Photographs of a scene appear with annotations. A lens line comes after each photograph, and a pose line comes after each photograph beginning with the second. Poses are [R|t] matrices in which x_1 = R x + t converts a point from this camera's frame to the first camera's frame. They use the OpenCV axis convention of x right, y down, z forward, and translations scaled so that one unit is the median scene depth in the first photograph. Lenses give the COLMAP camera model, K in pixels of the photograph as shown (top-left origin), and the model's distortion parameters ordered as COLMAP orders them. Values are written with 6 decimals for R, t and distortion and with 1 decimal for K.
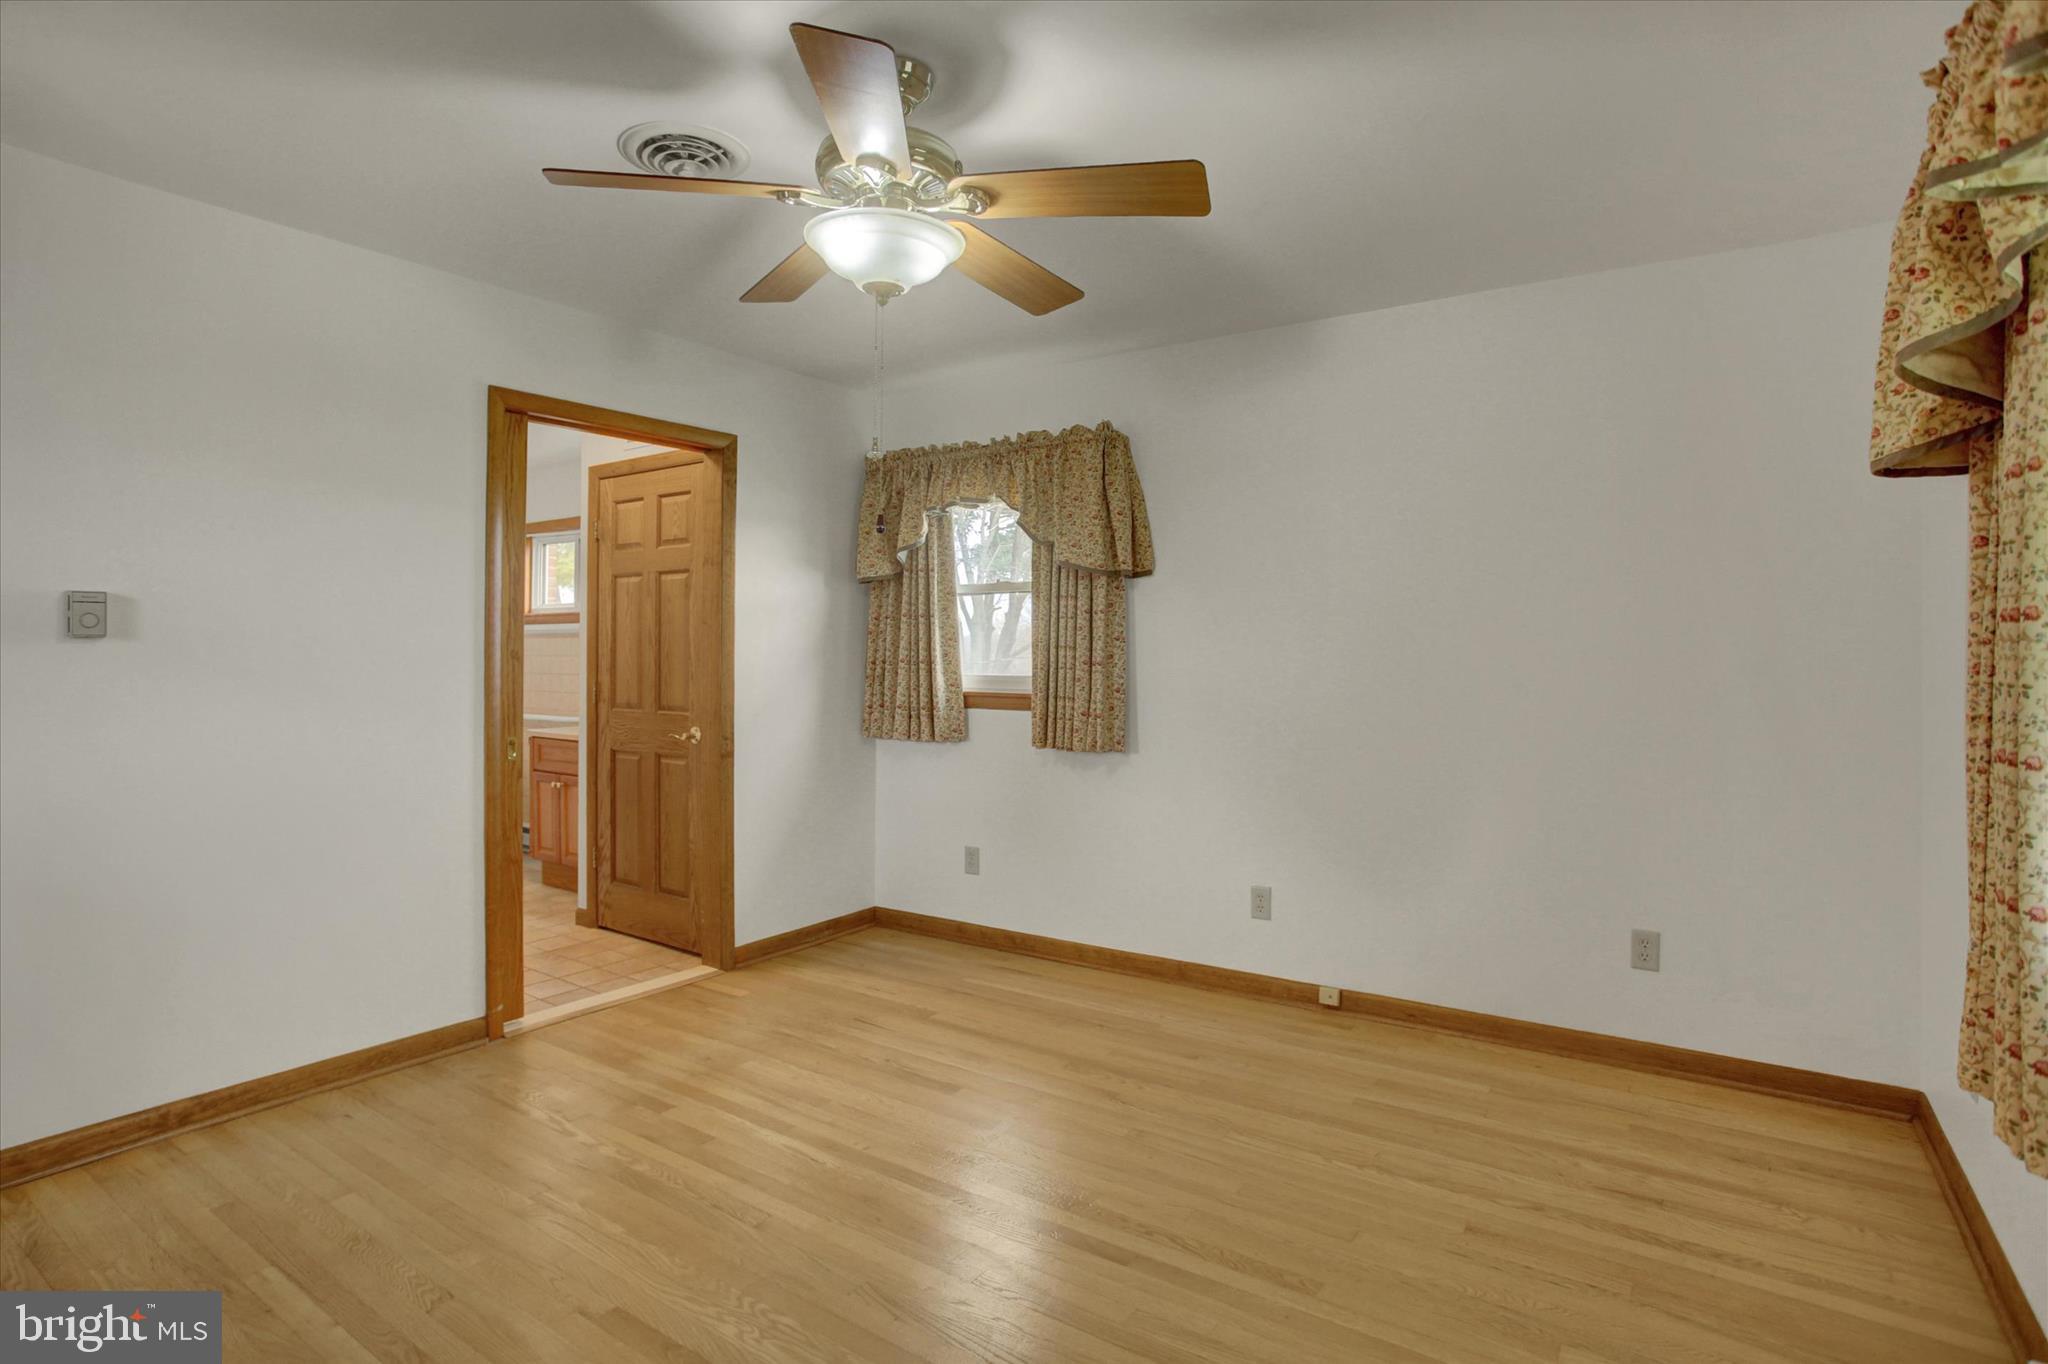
lens RADIAL K [[1031.2, 0, 1028.7], [0, 1031.2, 670.6], [0, 0, 1]] dist [-0.028825, 0.002519]
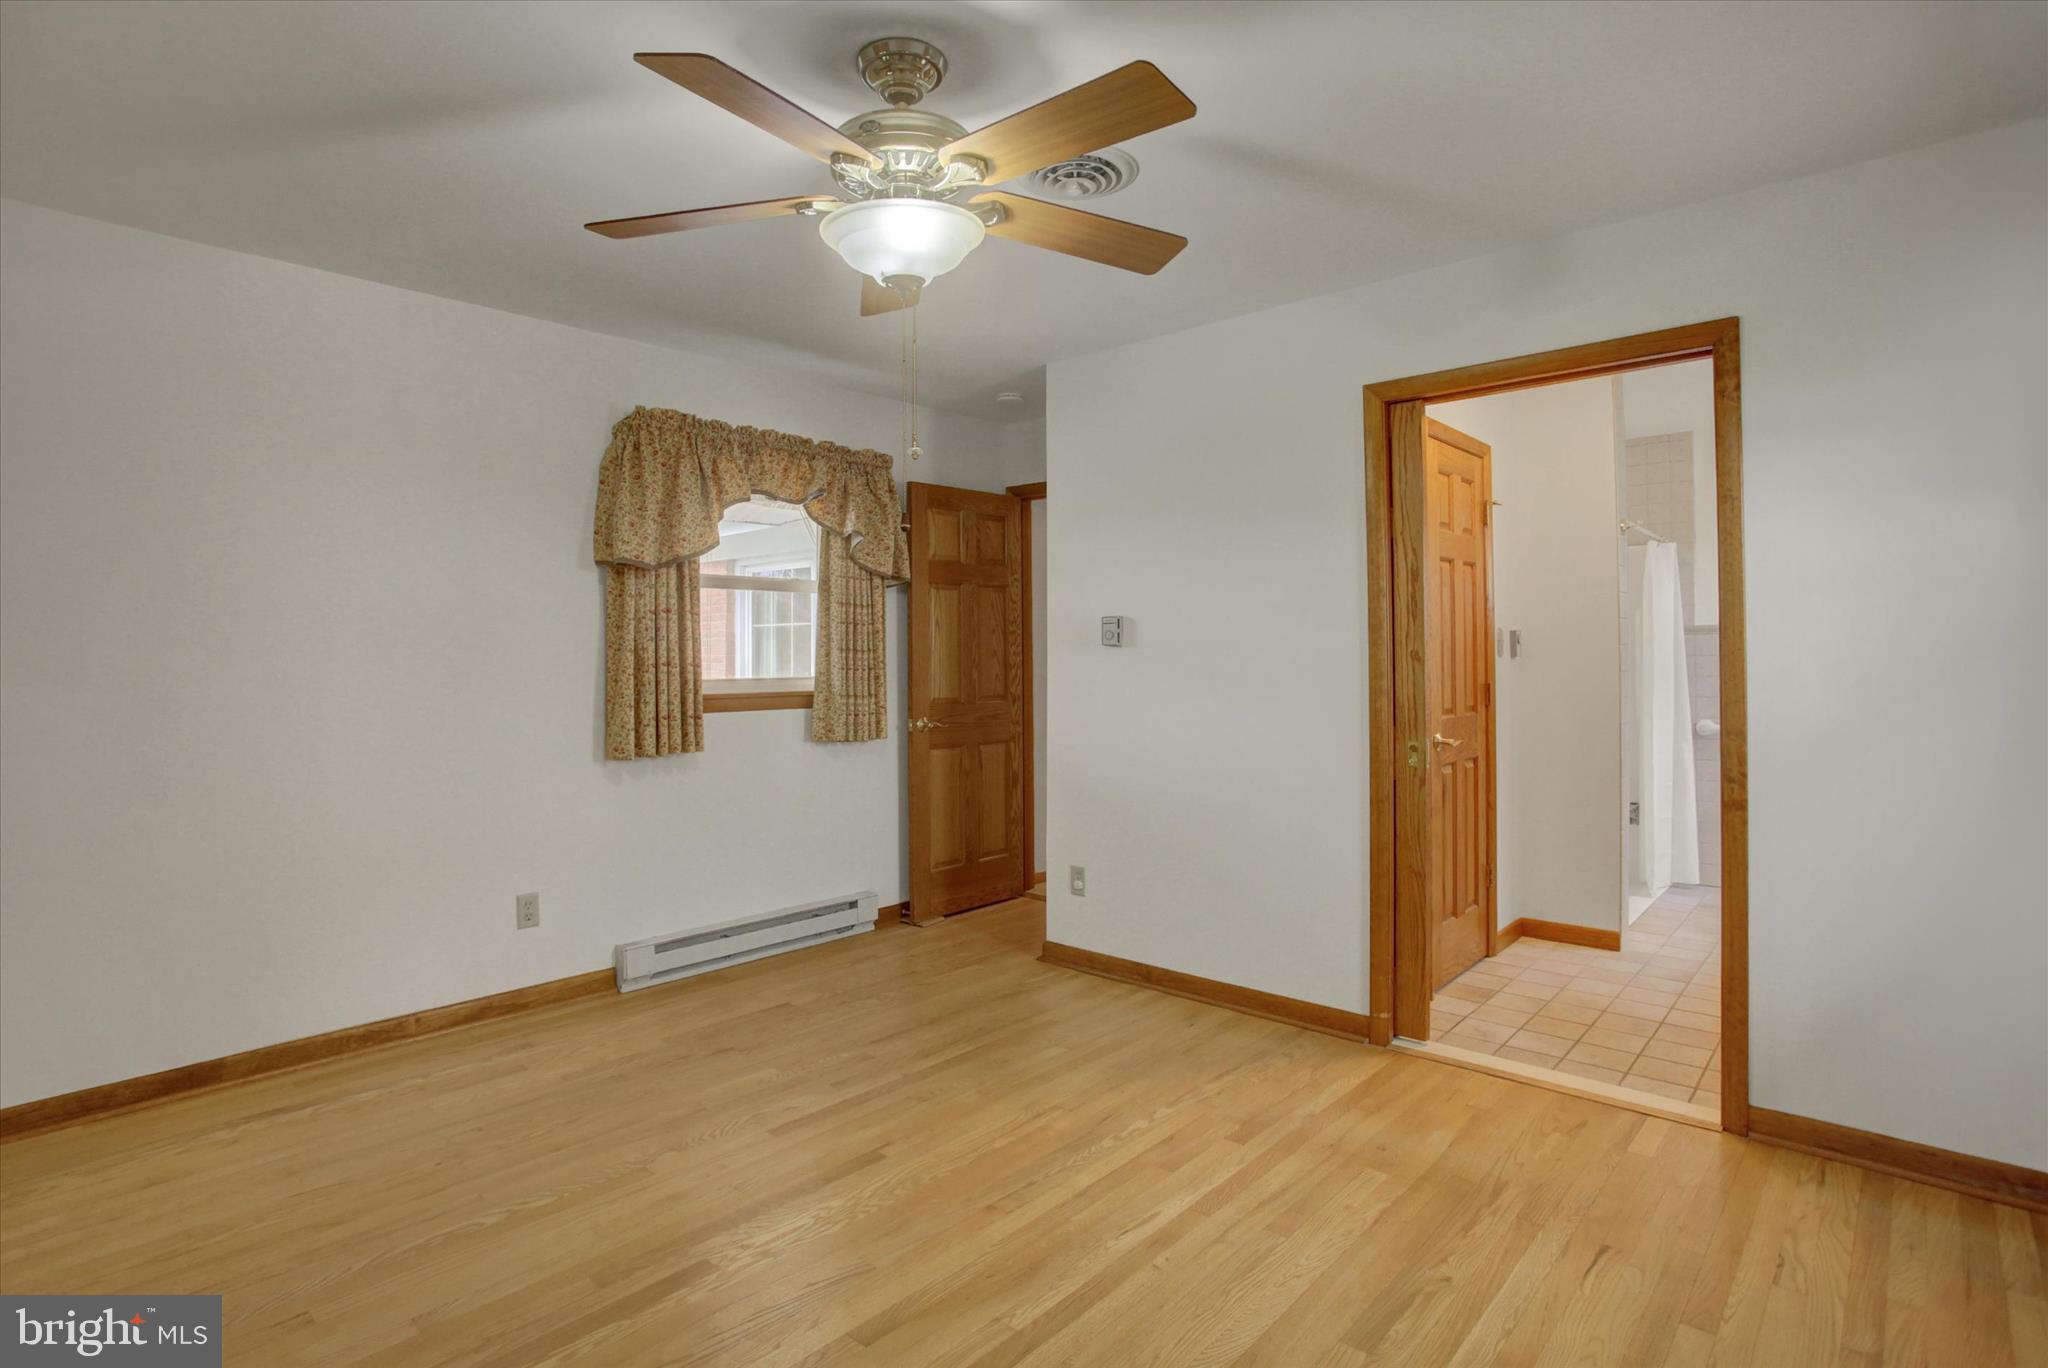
lens RADIAL K [[1031.2, 0, 1027.4], [0, 1031.2, 674.3], [0, 0, 1]] dist [-0.028825, 0.002519]
pose [[-0.115854, 0.007840, -0.993235, 0.568434], [-0.014814, 0.999844, 0.009620, -0.001674], [0.993156, 0.015828, -0.115720, 0.877009]]
